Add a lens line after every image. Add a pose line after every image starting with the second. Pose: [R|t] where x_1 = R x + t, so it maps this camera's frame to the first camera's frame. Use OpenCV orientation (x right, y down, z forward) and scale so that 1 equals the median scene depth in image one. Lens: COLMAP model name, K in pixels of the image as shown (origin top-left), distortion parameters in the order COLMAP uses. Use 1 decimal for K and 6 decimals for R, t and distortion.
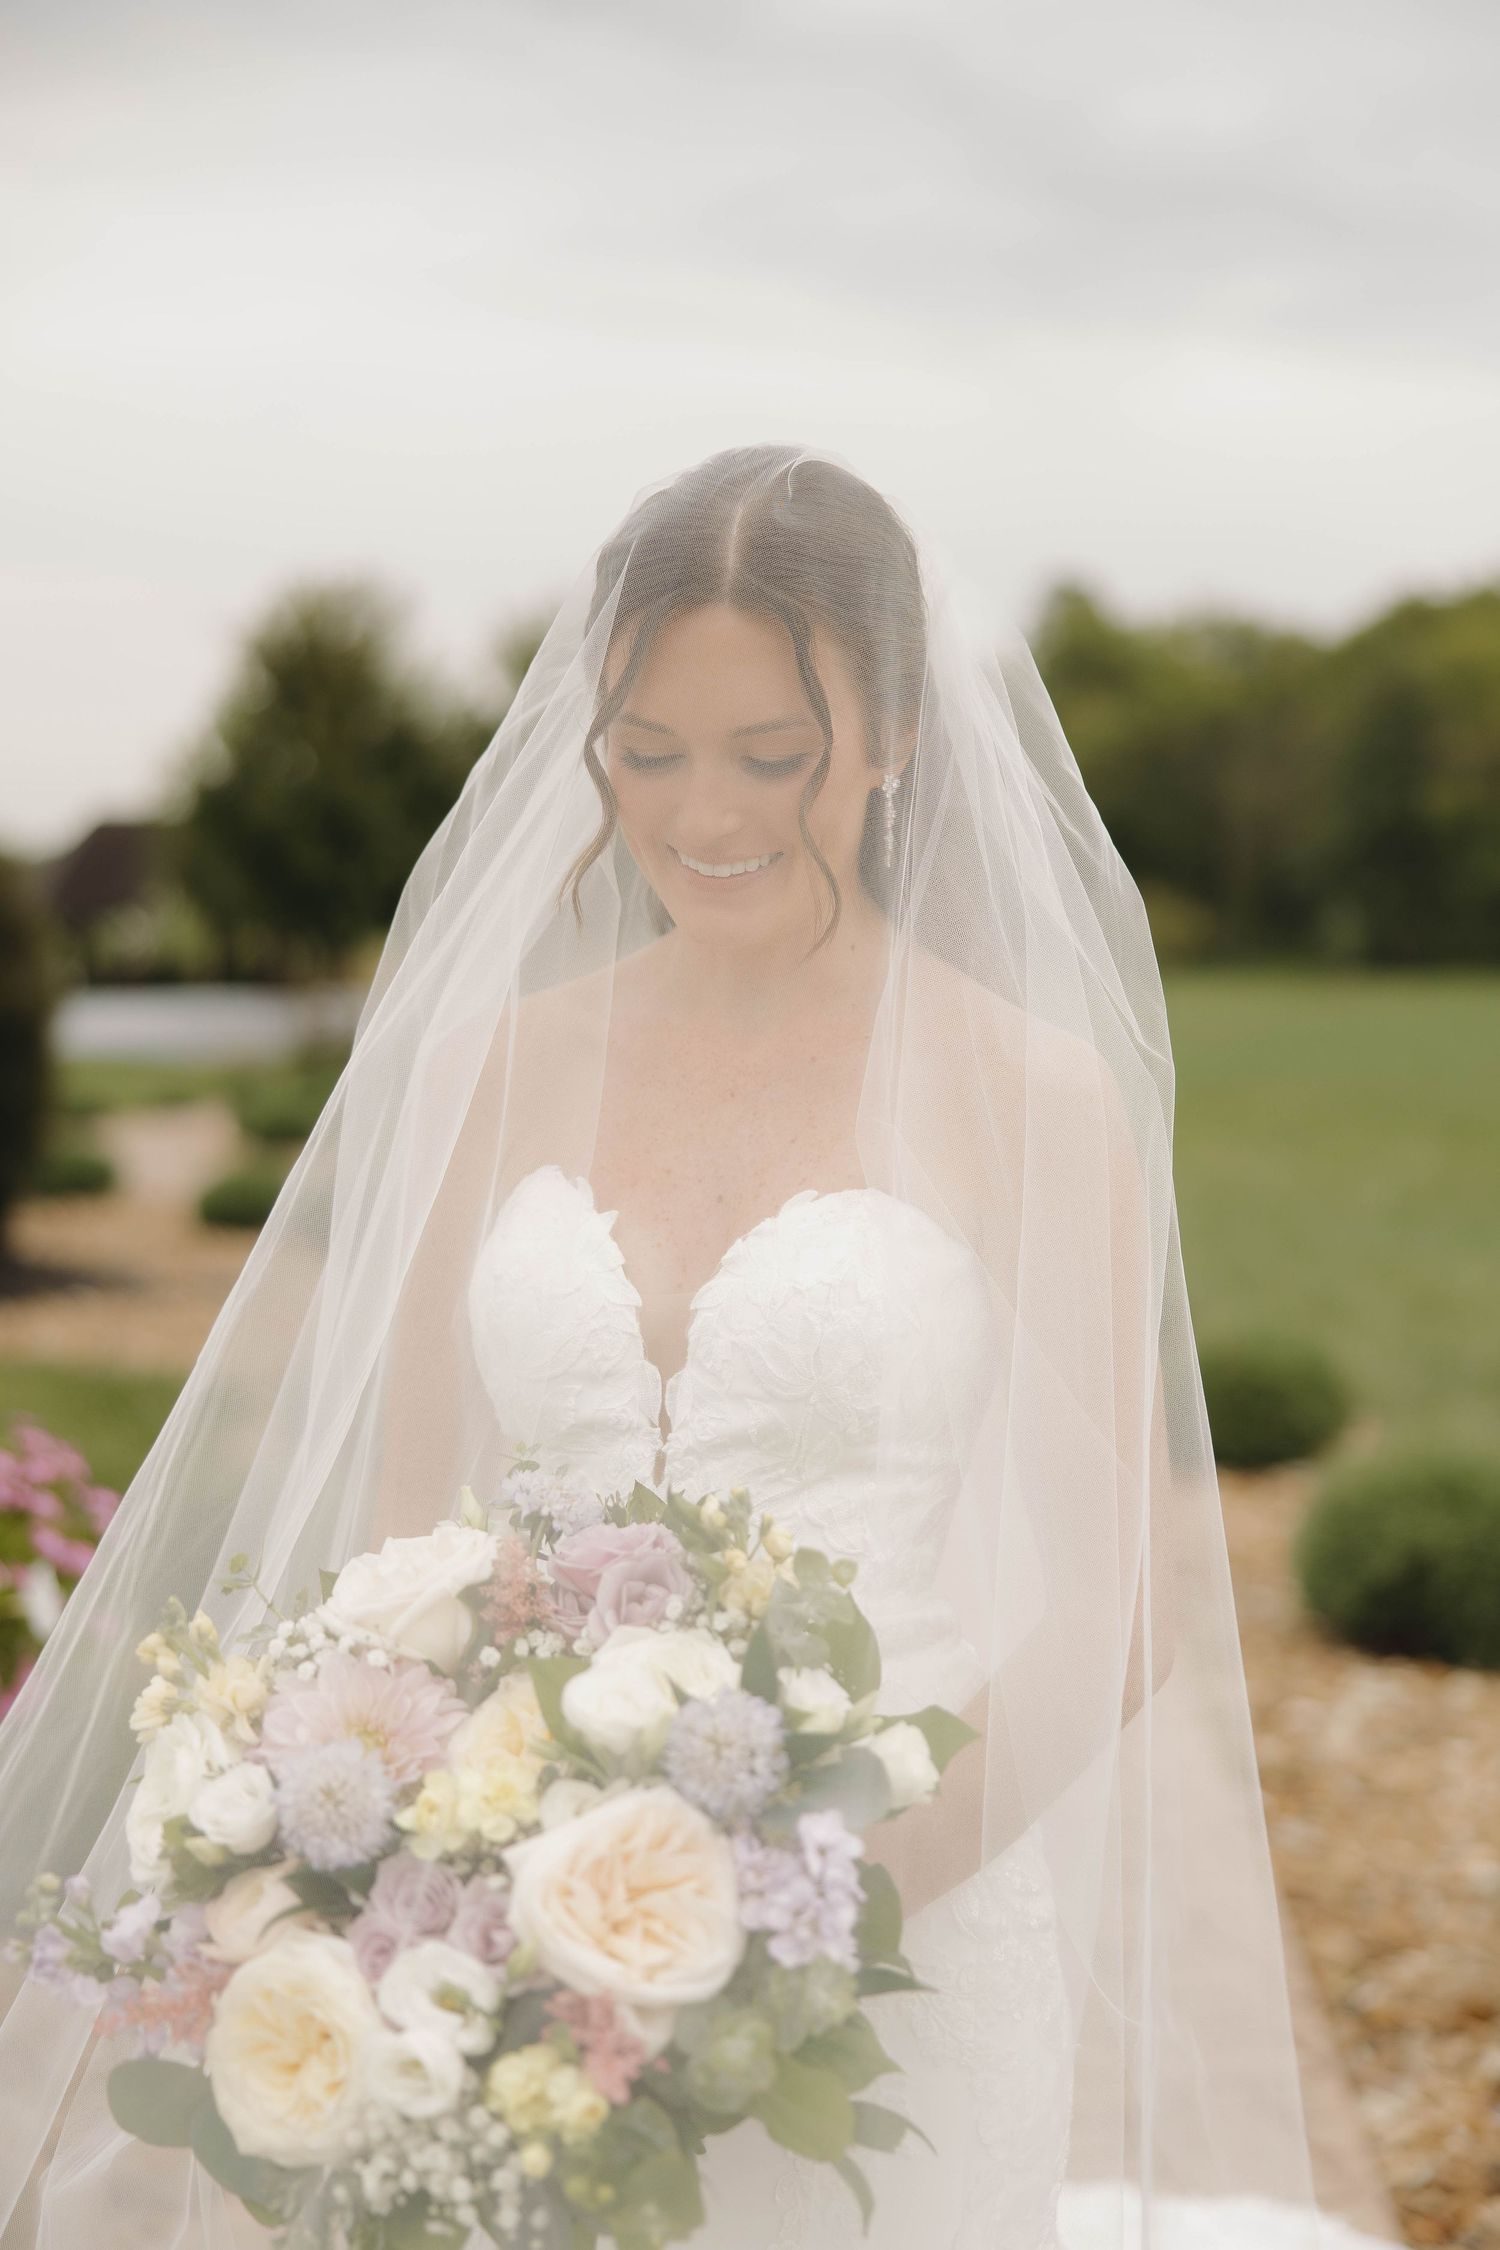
lens RADIAL K [[3461.7, 0, 750.4], [0, 3461.7, 1124.6], [0, 0, 1]] dist [-0.026513, -0.057919]
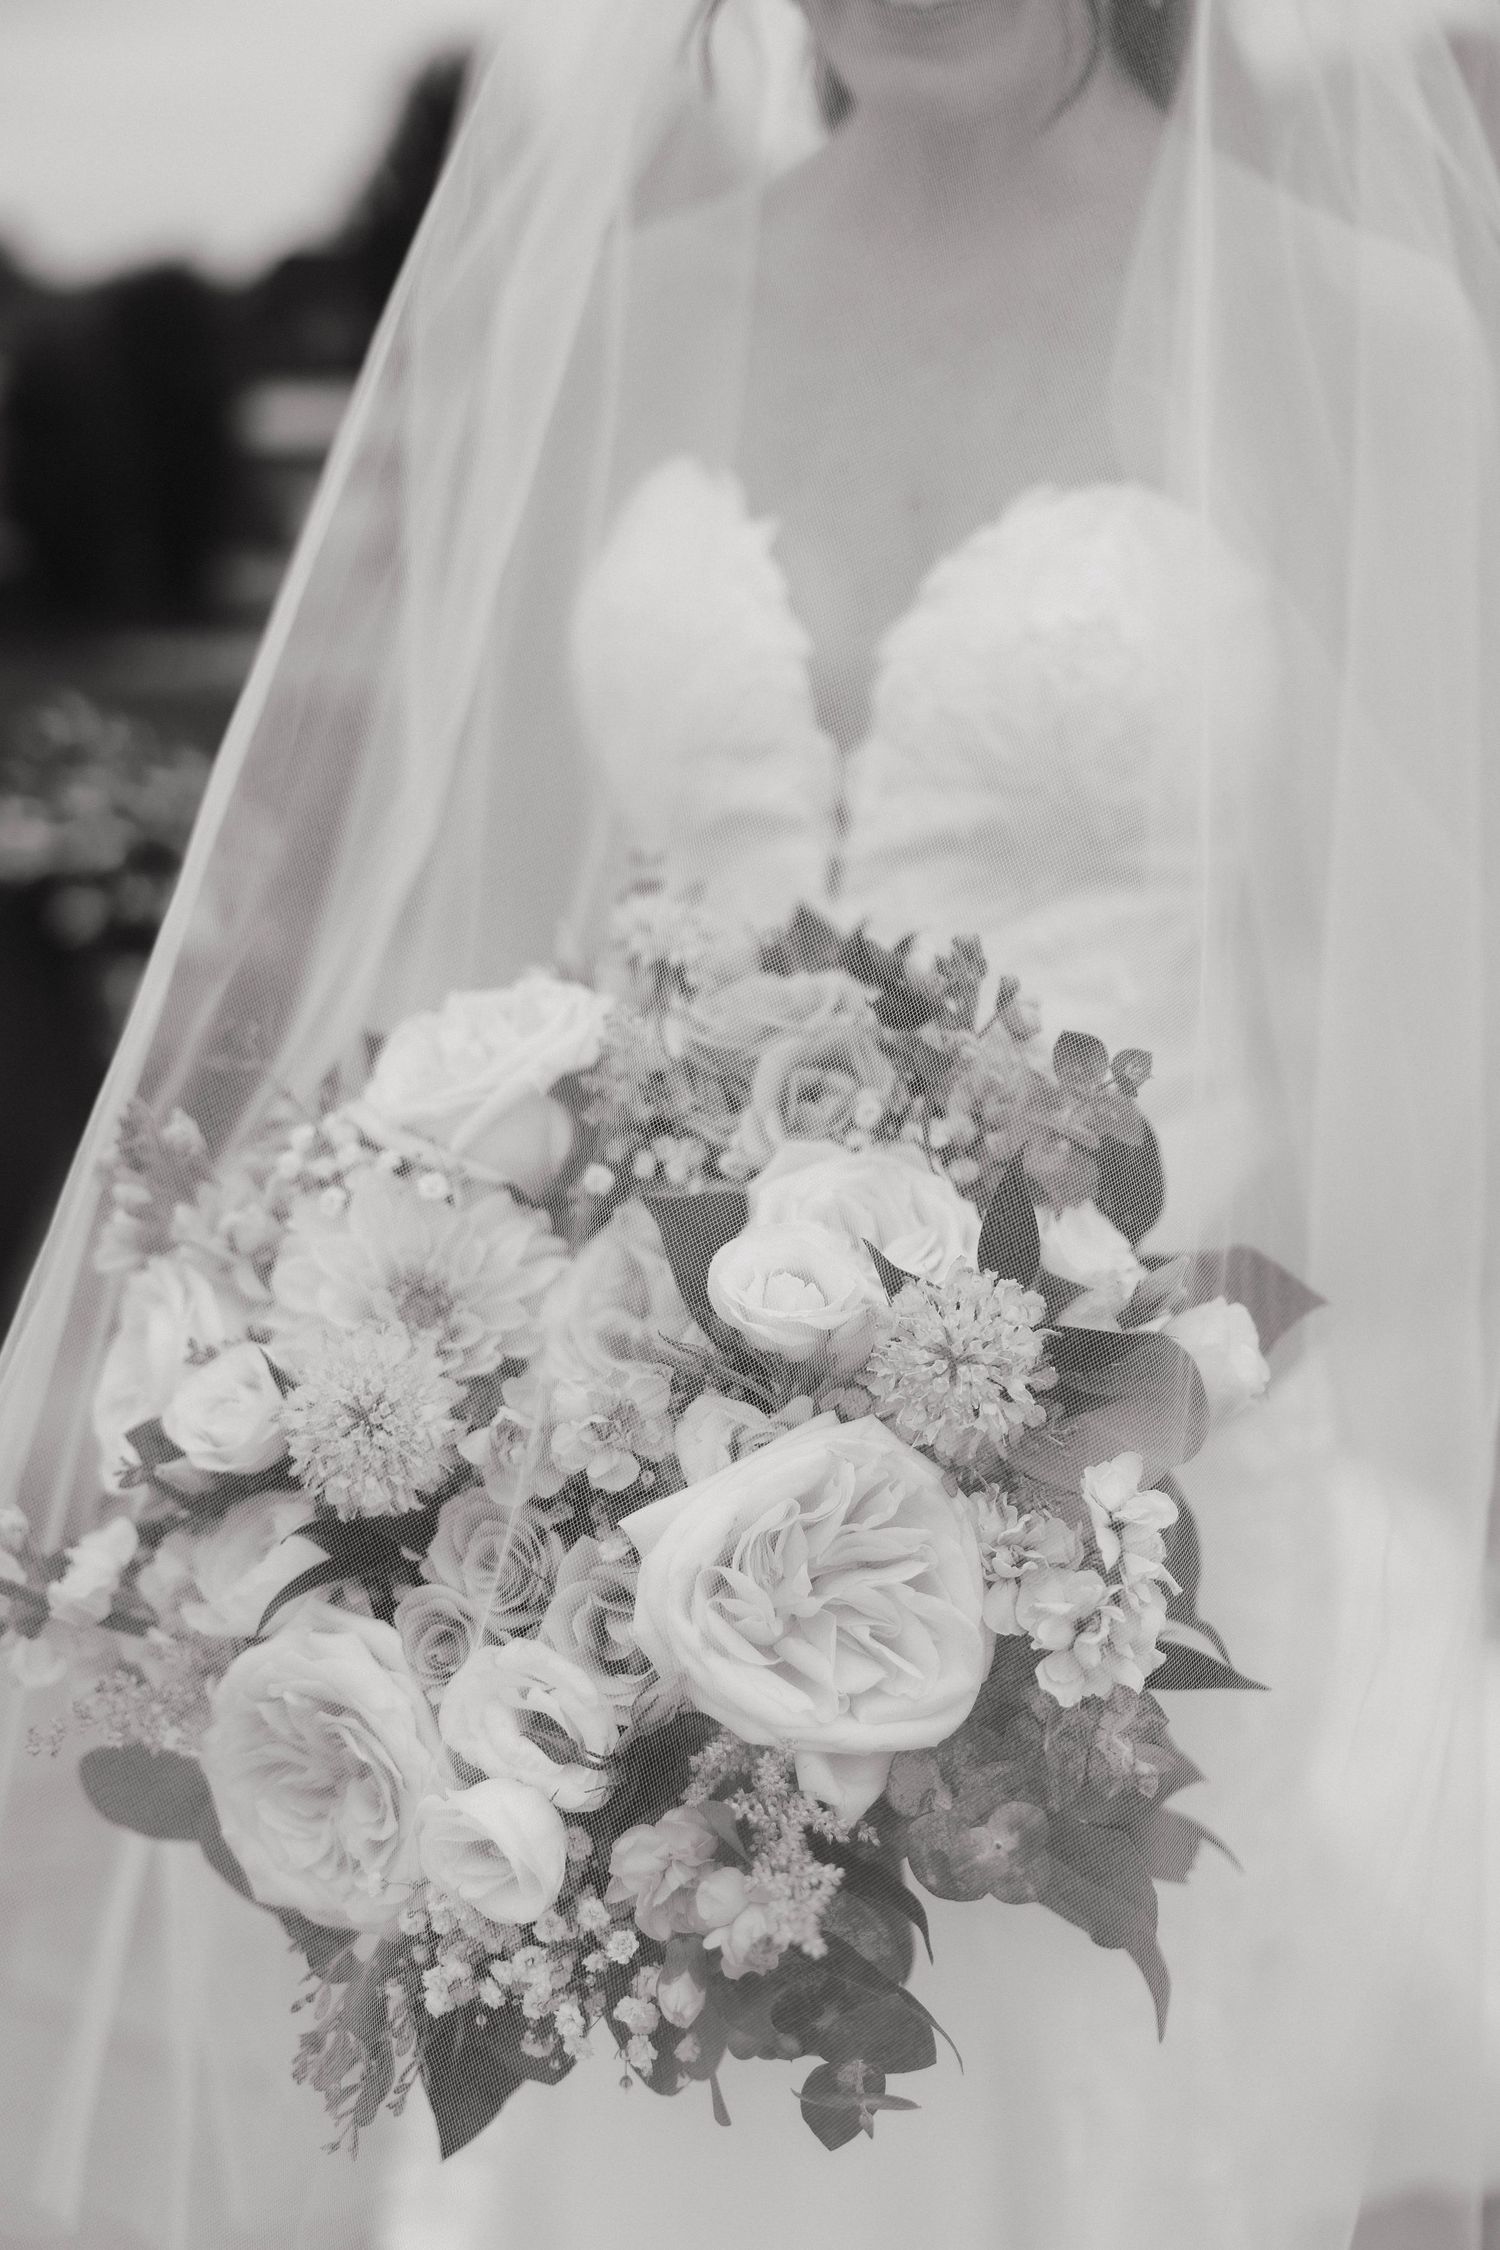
lens RADIAL K [[2696.0, 0, 750.1], [0, 2696.0, 1125.3], [0, 0, 1]] dist [-0.013664, -0.000779]
pose [[0.999625, -0.004230, -0.027062, -0.031478], [0.010558, 0.971162, 0.238185, 0.016889], [0.025274, -0.238382, 0.970843, 0.497114]]
